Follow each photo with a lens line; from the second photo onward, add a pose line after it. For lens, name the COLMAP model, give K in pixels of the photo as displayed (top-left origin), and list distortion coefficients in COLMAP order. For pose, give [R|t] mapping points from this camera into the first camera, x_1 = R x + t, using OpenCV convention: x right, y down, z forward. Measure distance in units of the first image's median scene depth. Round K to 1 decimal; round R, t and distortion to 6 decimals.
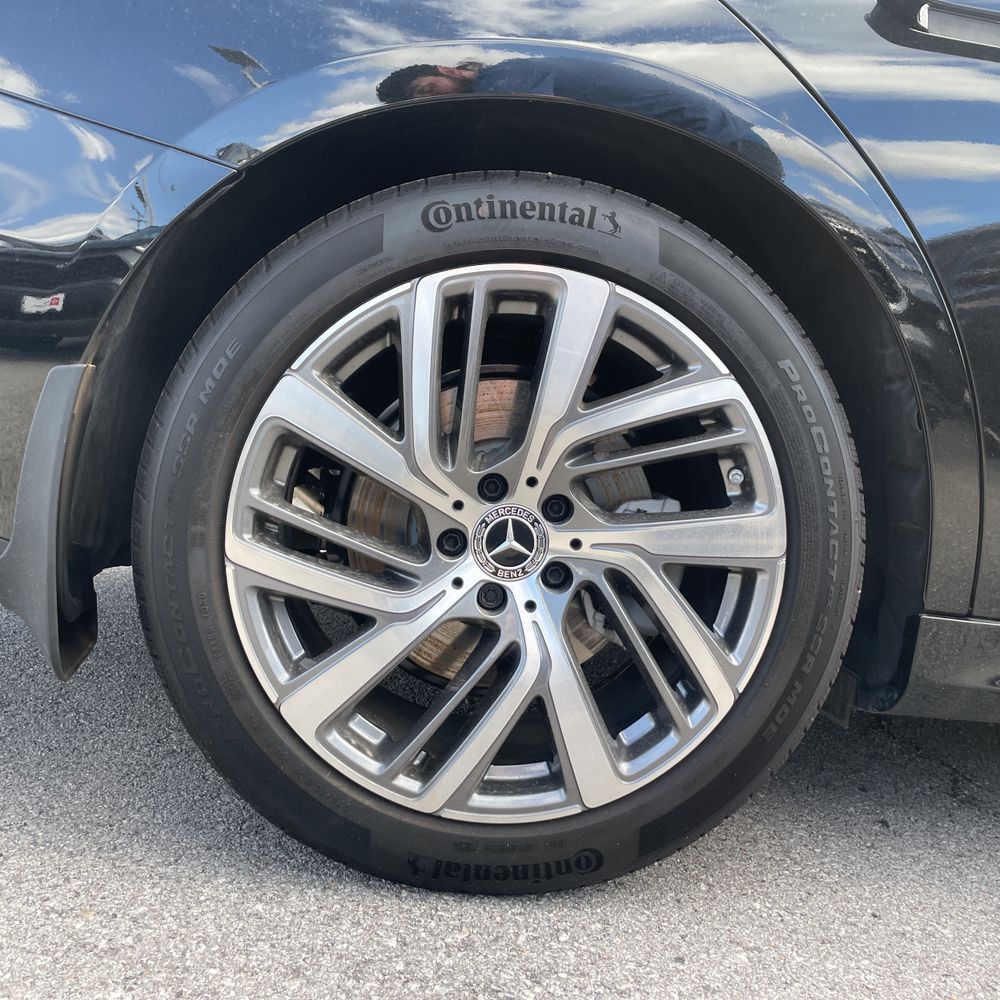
lens RADIAL K [[1006.1, 0, 500.0], [0, 1006.1, 500.0], [0, 0, 1]] dist [0.105188, -0.151730]
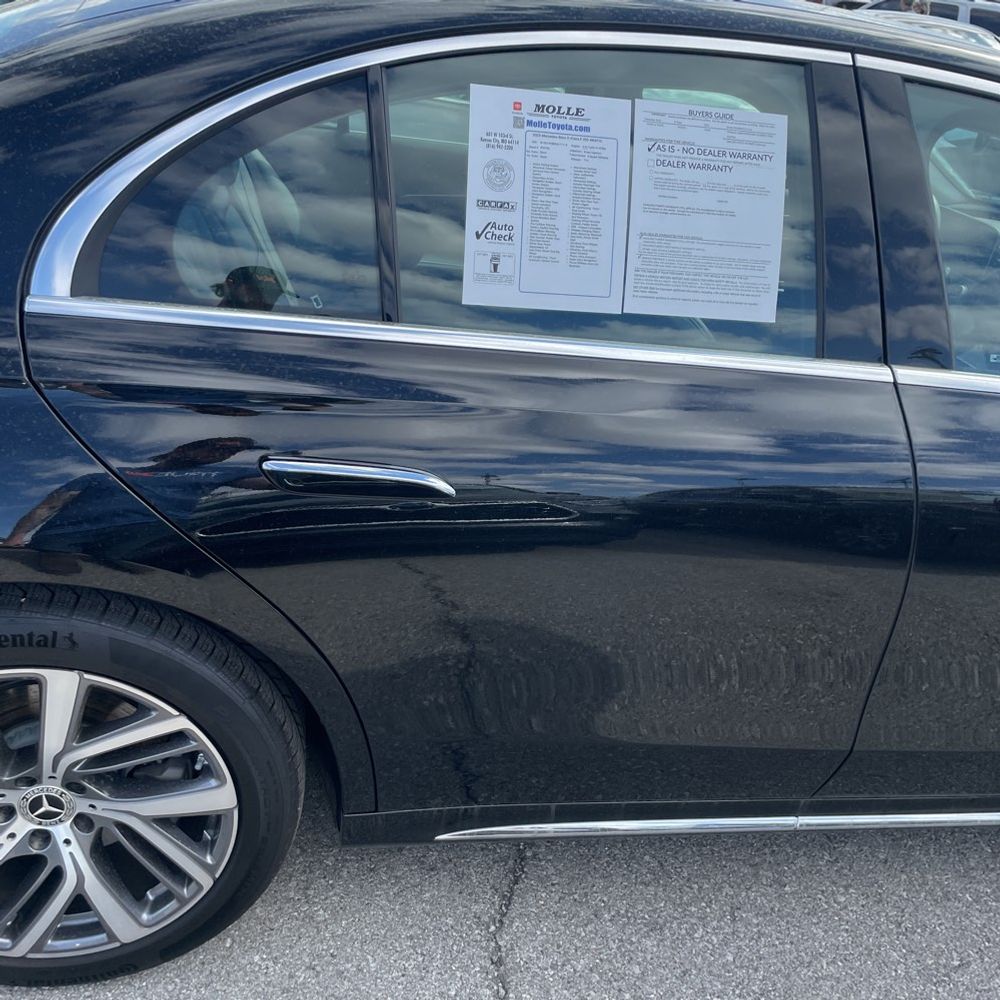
lens RADIAL K [[1006.1, 0, 500.0], [0, 1006.1, 500.0], [0, 0, 1]] dist [0.105188, -0.151730]
pose [[0.996596, -0.032378, 0.075819, 0.574097], [0.000581, 0.922388, 0.386263, -0.953110], [-0.082441, -0.384904, 0.919267, -0.251675]]
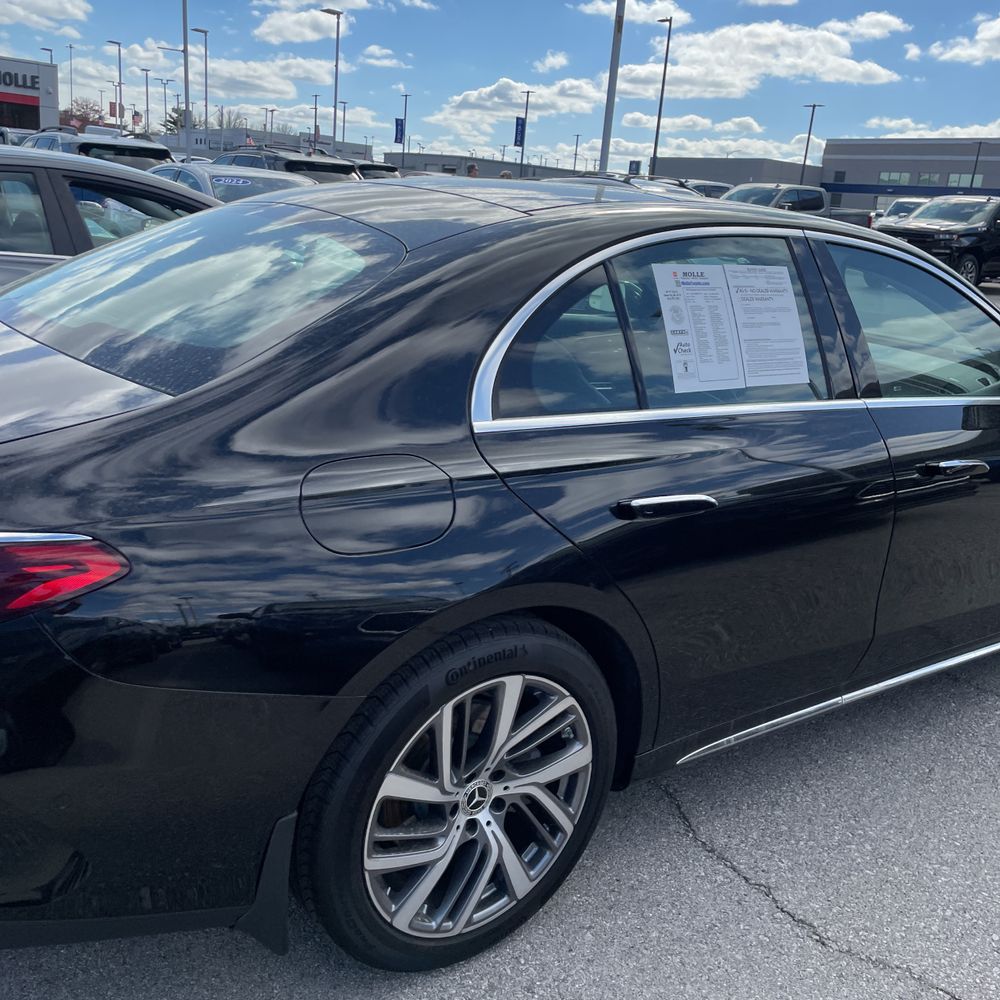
lens RADIAL K [[1009.3, 0, 509.3], [0, 1009.3, 493.3], [0, 0, 1]] dist [0.106946, -0.149741]
pose [[0.846859, -0.188352, 0.497347, -0.823874], [0.054529, 0.961006, 0.271097, -1.078426], [-0.529015, -0.202461, 0.824107, -0.559677]]
